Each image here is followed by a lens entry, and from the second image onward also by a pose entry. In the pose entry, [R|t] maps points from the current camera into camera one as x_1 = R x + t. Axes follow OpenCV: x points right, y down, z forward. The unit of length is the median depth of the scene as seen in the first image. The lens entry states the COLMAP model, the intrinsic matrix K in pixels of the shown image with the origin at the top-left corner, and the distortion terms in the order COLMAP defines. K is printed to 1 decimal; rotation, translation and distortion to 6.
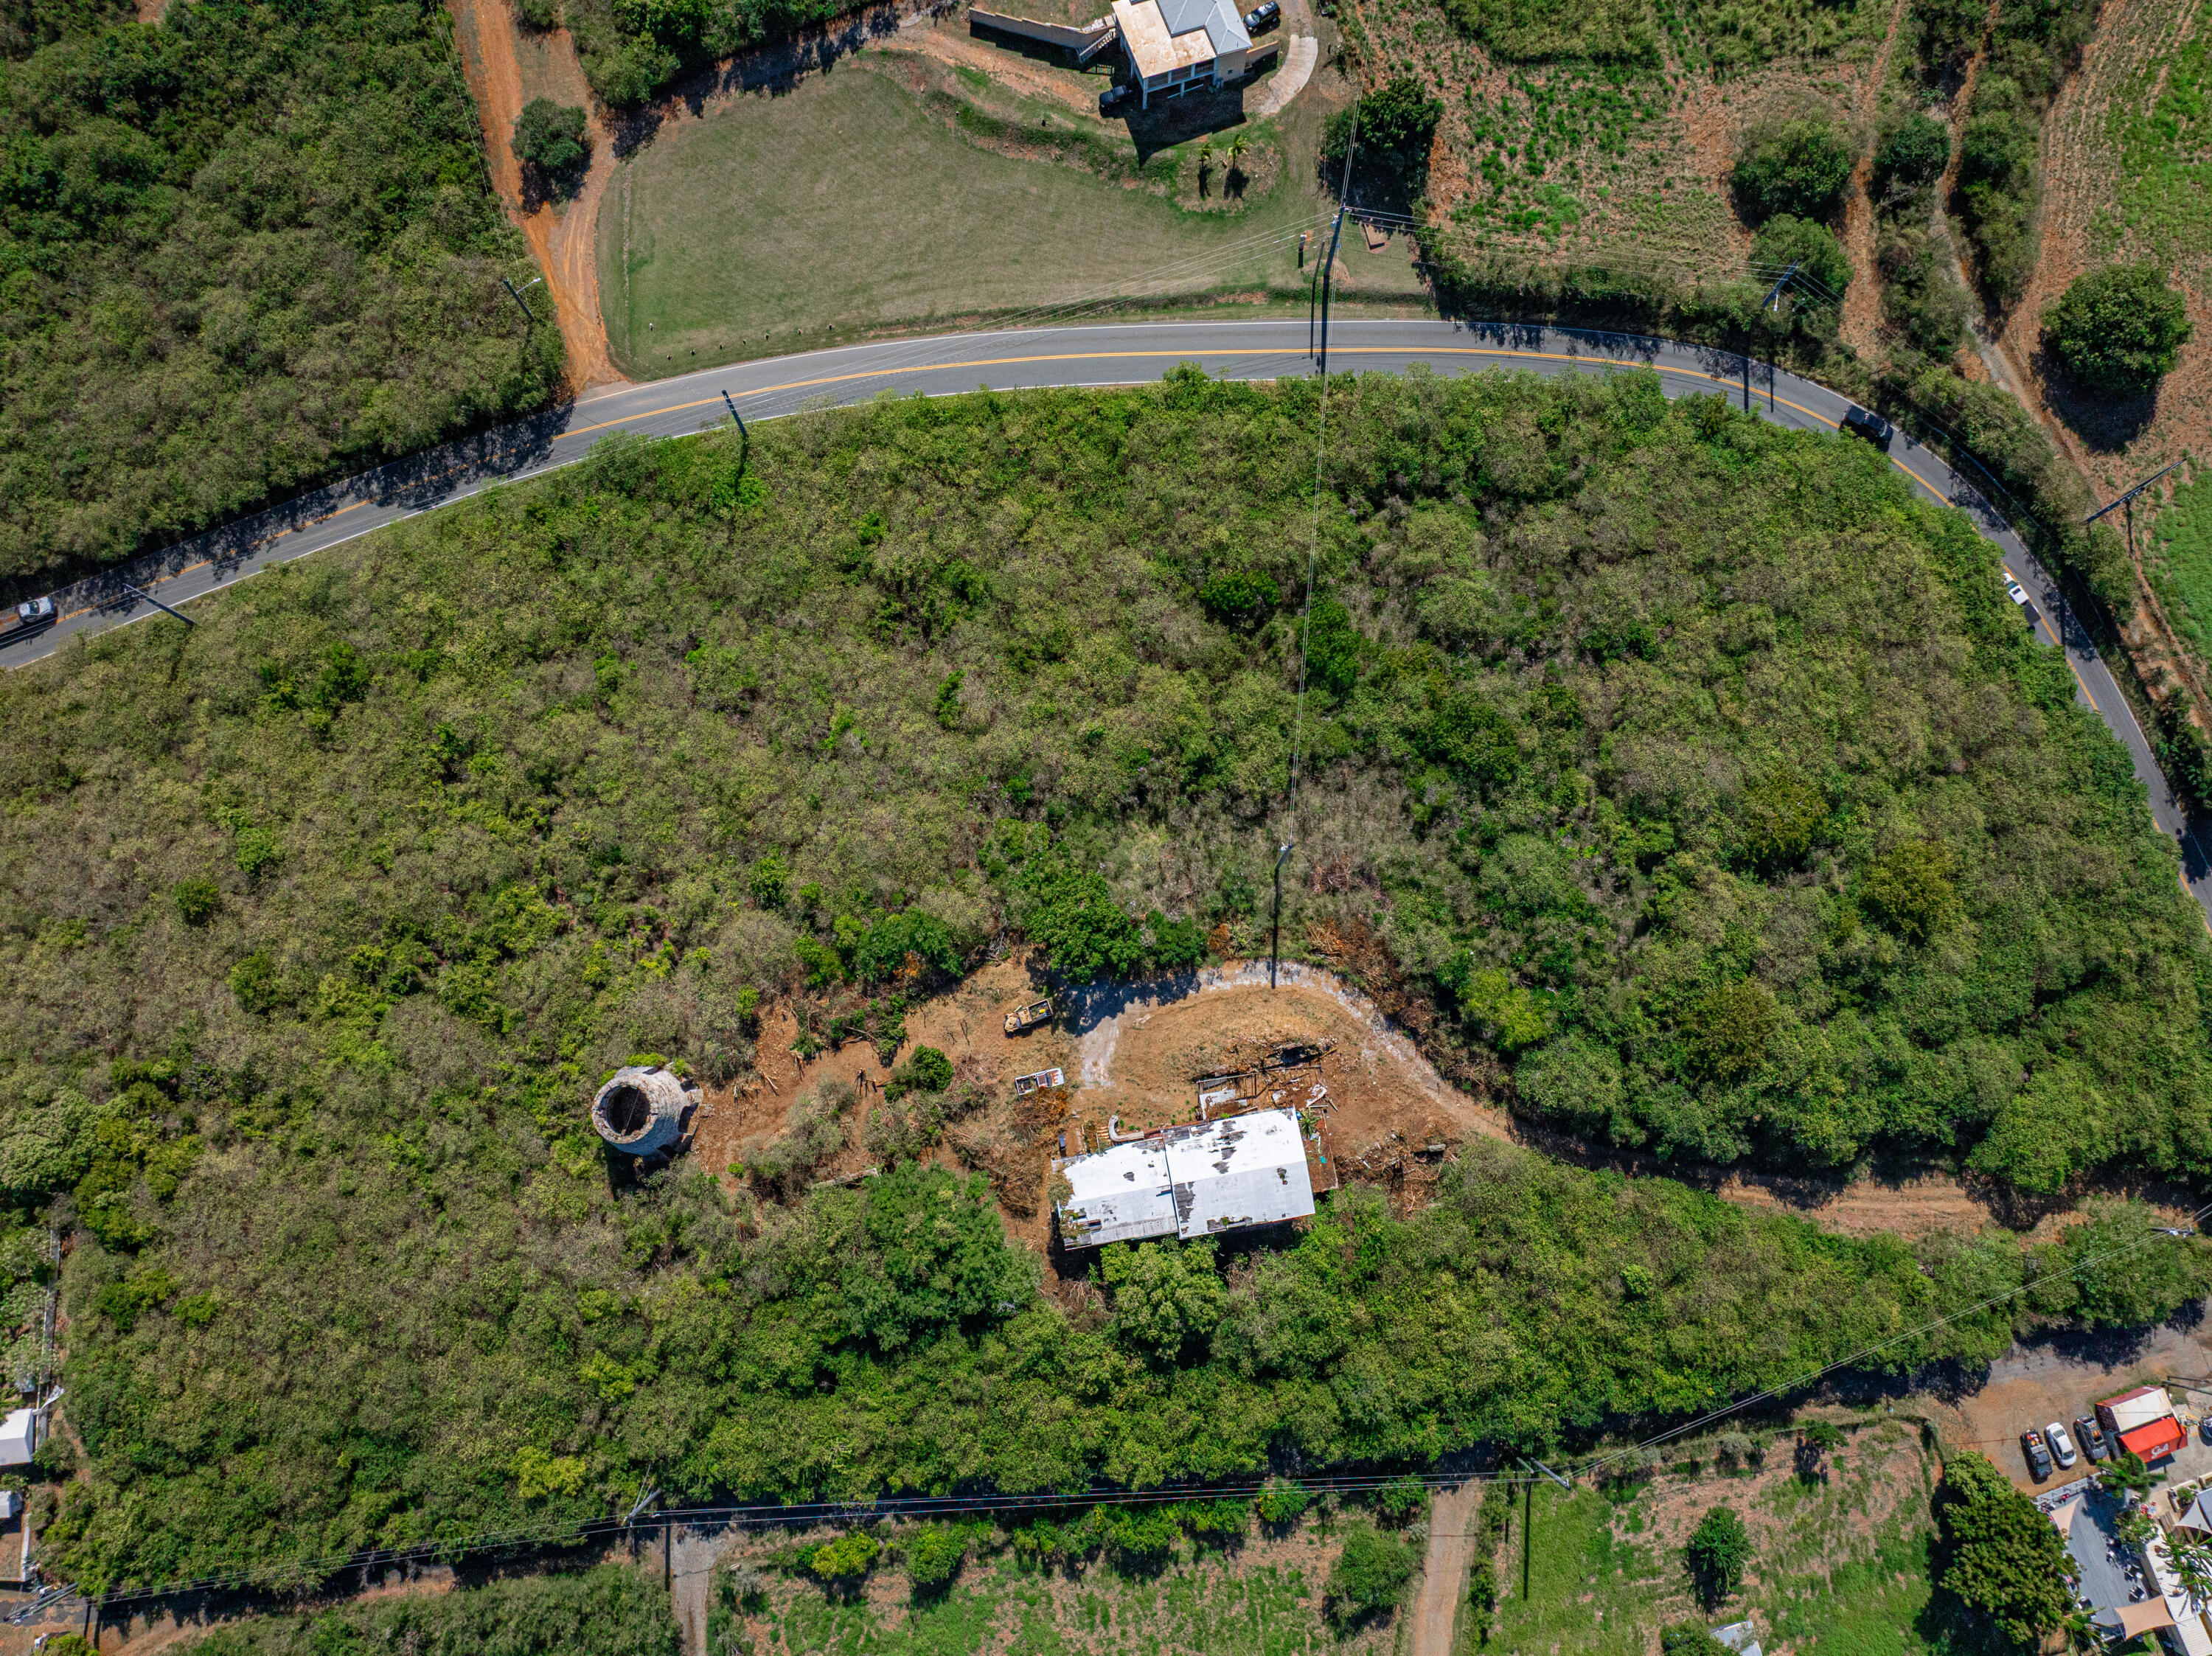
lens RADIAL K [[1557.0, 0, 1114.2], [0, 1557.0, 805.7], [0, 0, 1]] dist [-0.045670, 0.008353]
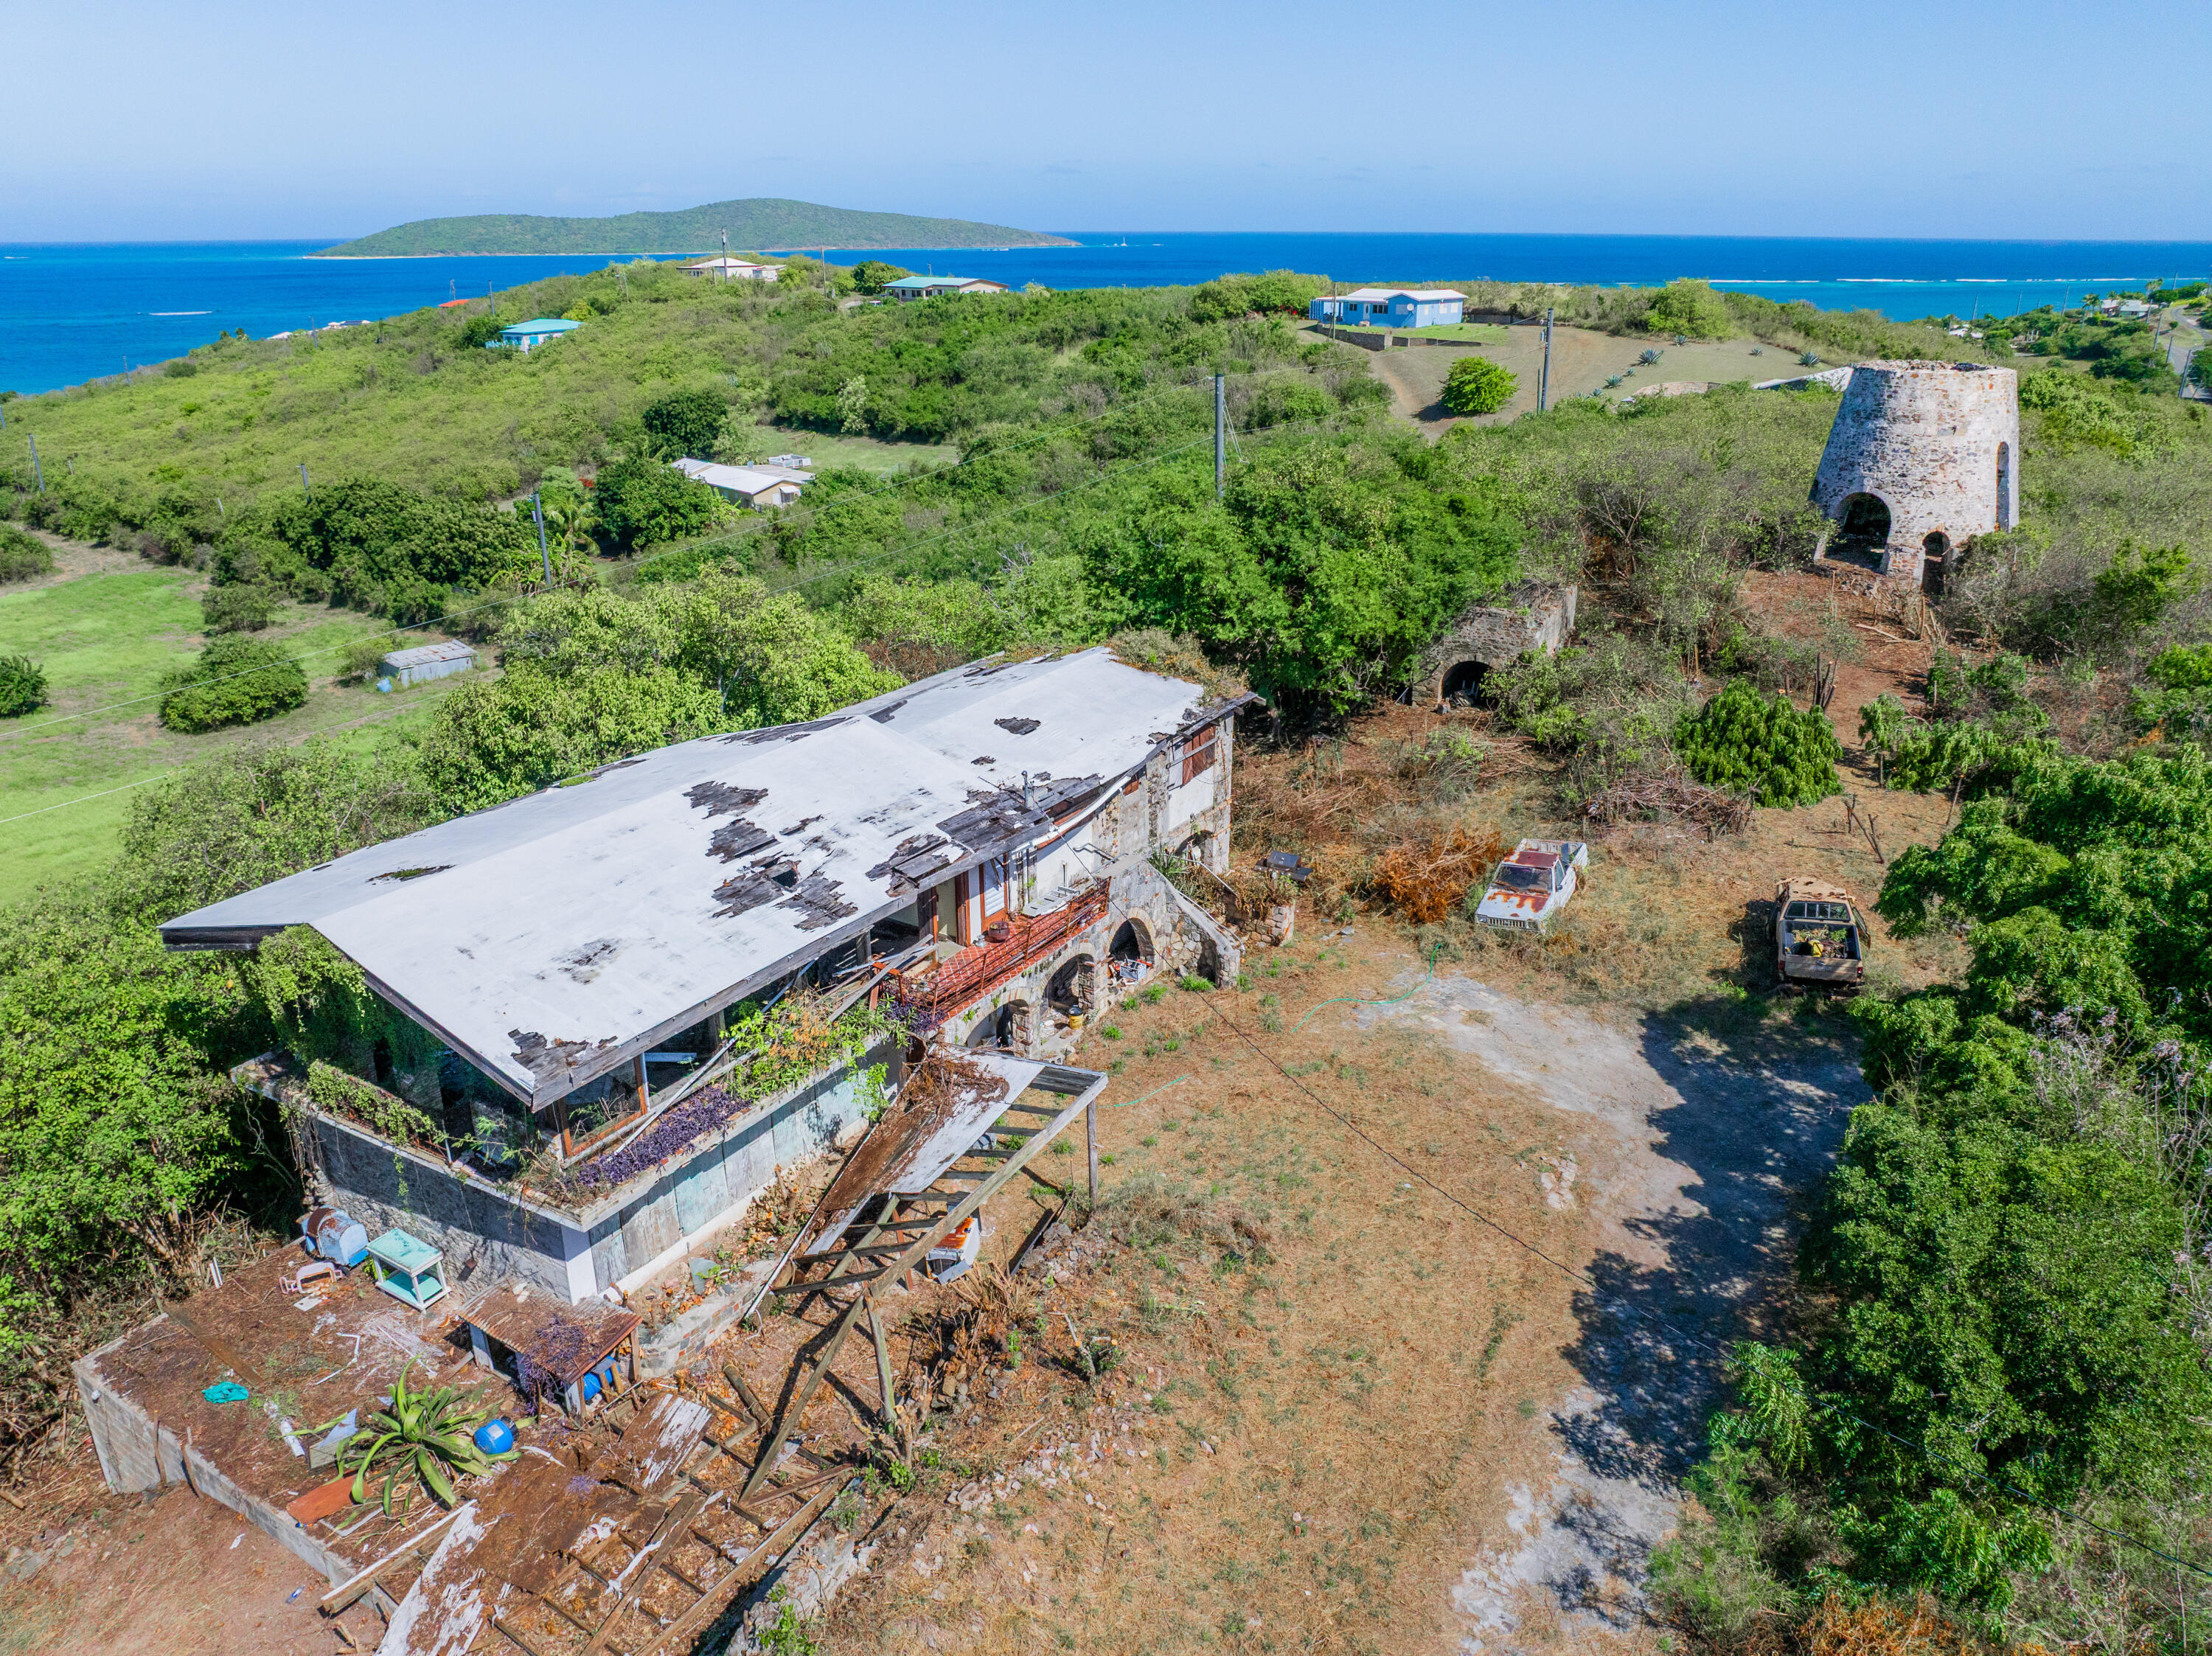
lens RADIAL K [[1557.0, 0, 1116.4], [0, 1557.0, 822.3], [0, 0, 1]] dist [-0.045670, 0.008353]
pose [[-0.670062, 0.246010, -0.700354, 0.162647], [-0.725658, -0.018394, 0.687810, 0.053043], [0.156325, 0.969093, 0.190844, 0.895216]]
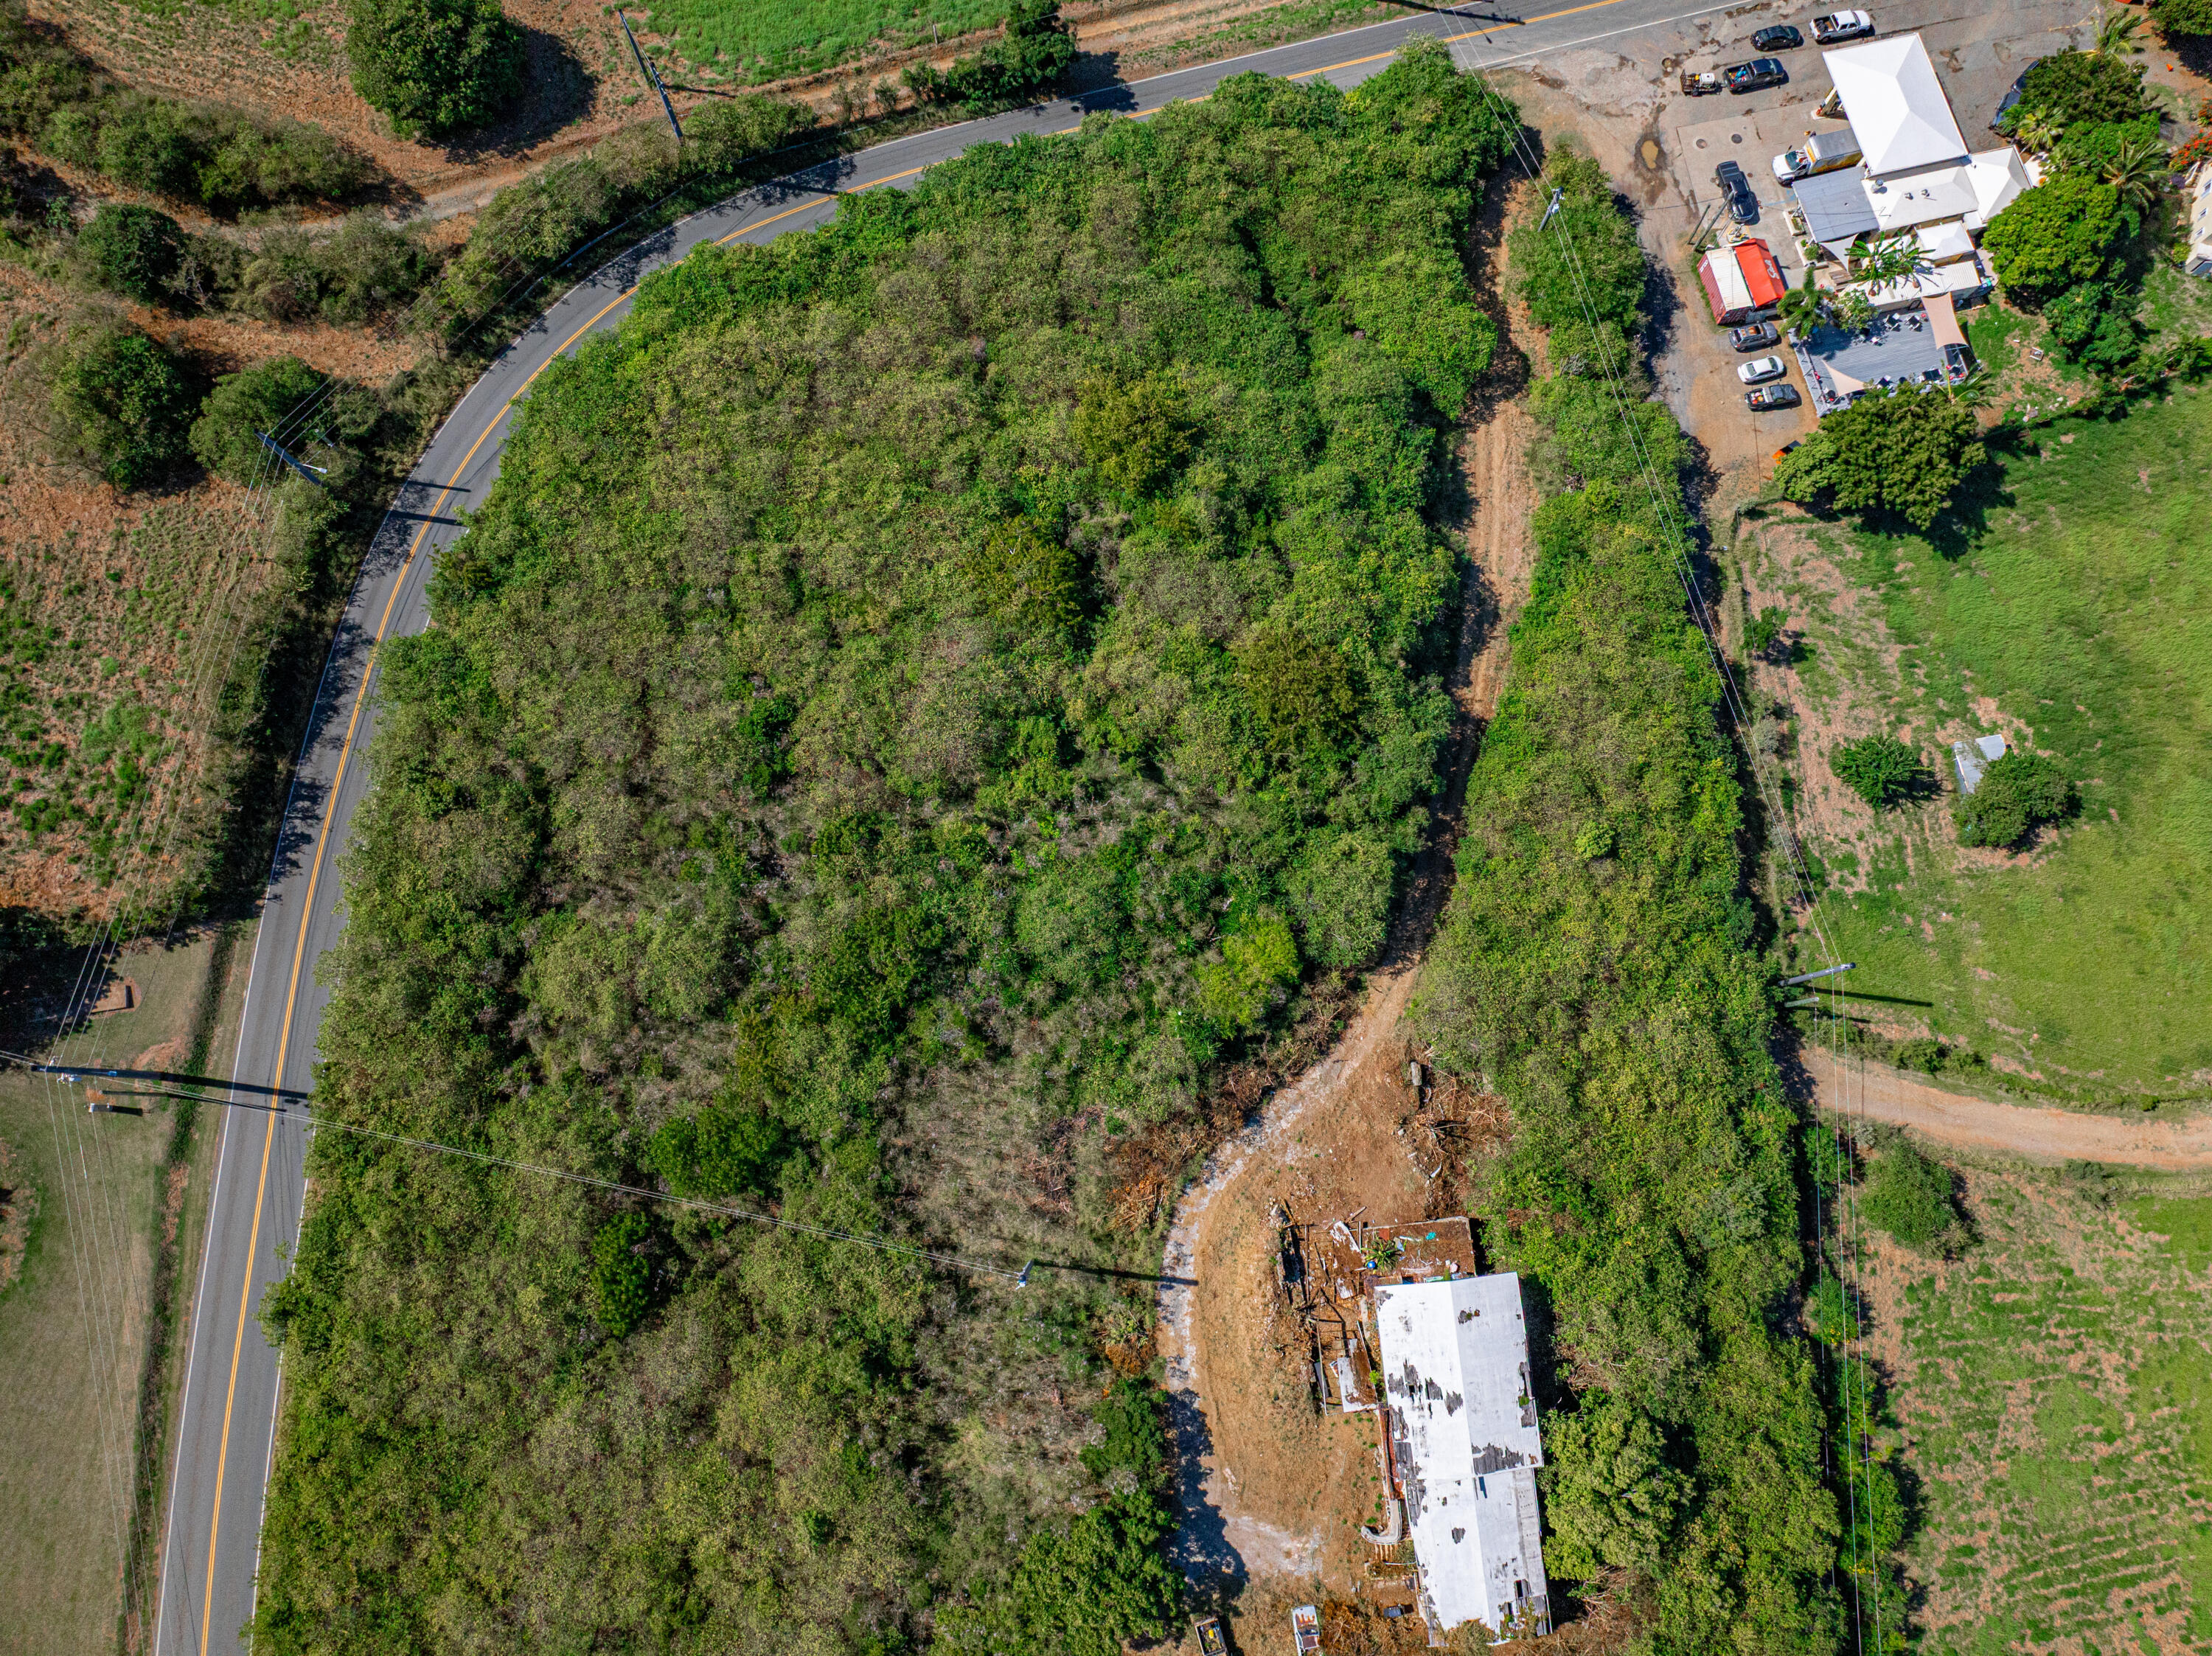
lens RADIAL K [[1557.0, 0, 1125.0], [0, 1557.0, 811.5], [0, 0, 1]] dist [-0.045670, 0.008353]
pose [[0.078957, -0.976850, 0.198819, 0.168272], [0.974722, 0.117467, 0.190051, -0.077656], [-0.209006, 0.178787, 0.961432, 0.269313]]
